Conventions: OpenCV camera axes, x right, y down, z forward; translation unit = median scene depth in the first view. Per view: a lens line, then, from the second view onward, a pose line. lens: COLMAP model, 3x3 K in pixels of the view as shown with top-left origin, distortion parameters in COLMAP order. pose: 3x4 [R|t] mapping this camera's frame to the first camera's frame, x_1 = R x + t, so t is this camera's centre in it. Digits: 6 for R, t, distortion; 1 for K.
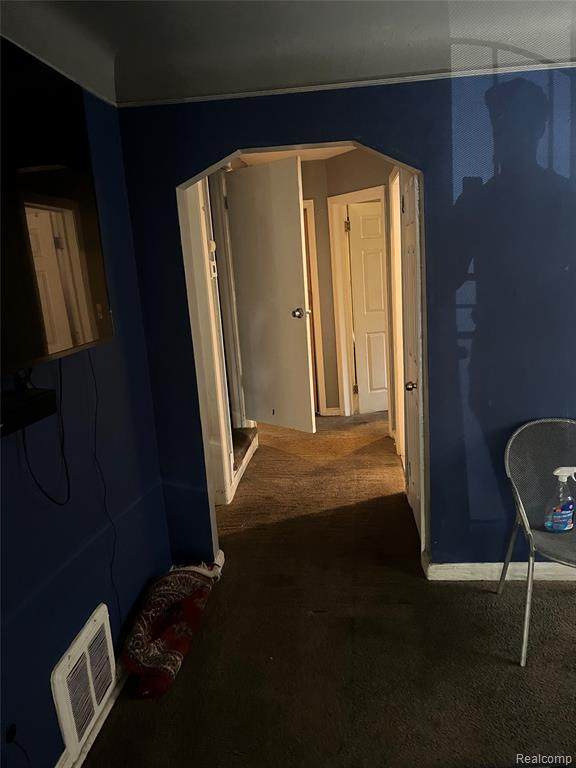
lens RADIAL K [[578.4, 0, 288.9], [0, 578.4, 385.6], [0, 0, 1]] dist [0.009693, -0.006116]
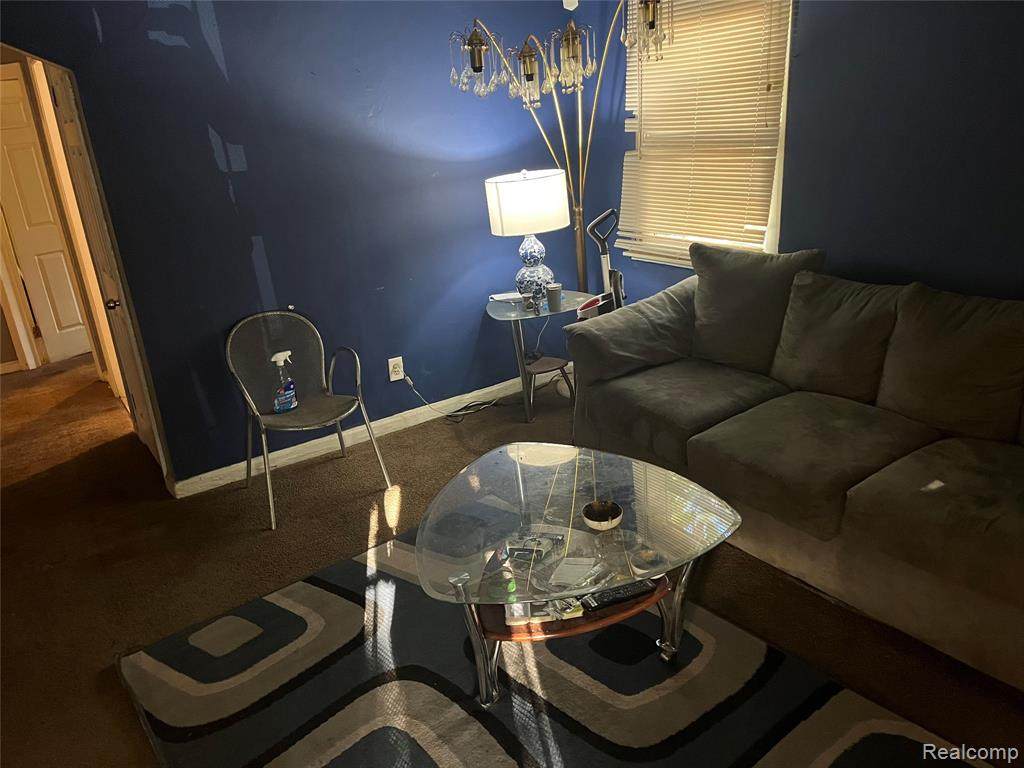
lens RADIAL K [[771.2, 0, 513.0], [0, 771.2, 382.9], [0, 0, 1]] dist [0.009693, -0.006116]
pose [[0.766064, -0.208234, 0.608099, -0.054460], [0.152806, 0.977946, 0.142383, 0.035593], [-0.624337, -0.016153, 0.780988, -0.262625]]
